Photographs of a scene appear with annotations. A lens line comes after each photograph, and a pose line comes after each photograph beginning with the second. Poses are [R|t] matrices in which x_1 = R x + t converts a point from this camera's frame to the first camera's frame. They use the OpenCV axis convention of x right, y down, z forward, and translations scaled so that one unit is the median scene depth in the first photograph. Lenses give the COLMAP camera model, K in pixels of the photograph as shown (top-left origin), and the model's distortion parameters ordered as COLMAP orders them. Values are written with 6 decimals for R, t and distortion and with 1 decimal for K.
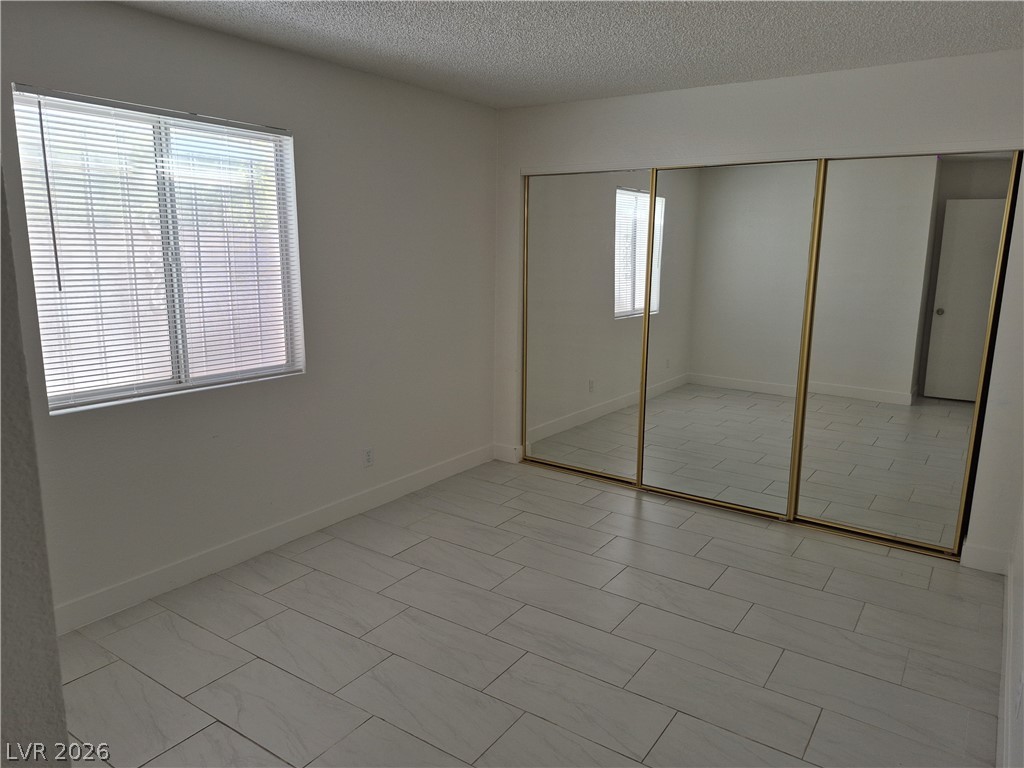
lens RADIAL K [[706.7, 0, 512.0], [0, 706.7, 384.0], [0, 0, 1]] dist [0.076309, -0.068354]
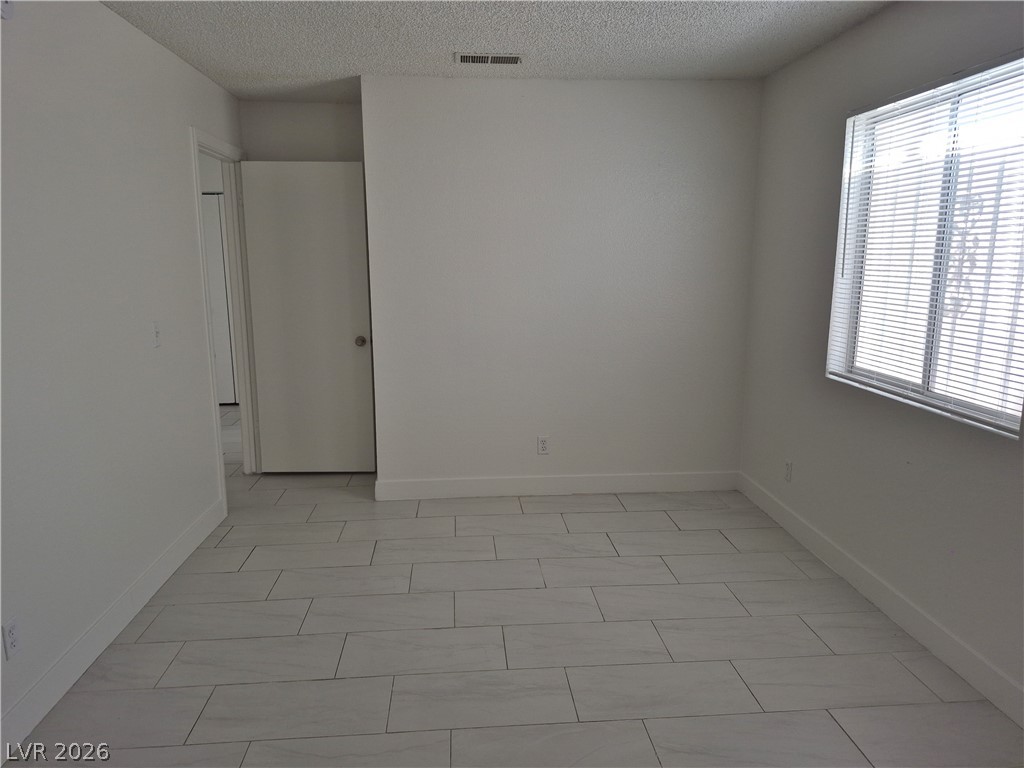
lens RADIAL K [[706.7, 0, 512.0], [0, 706.7, 384.0], [0, 0, 1]] dist [0.076309, -0.068354]
pose [[-0.775810, 0.103214, -0.622467, 0.477175], [-0.127087, 0.940750, 0.314385, -0.227135], [0.618035, 0.323011, -0.716726, 1.331276]]
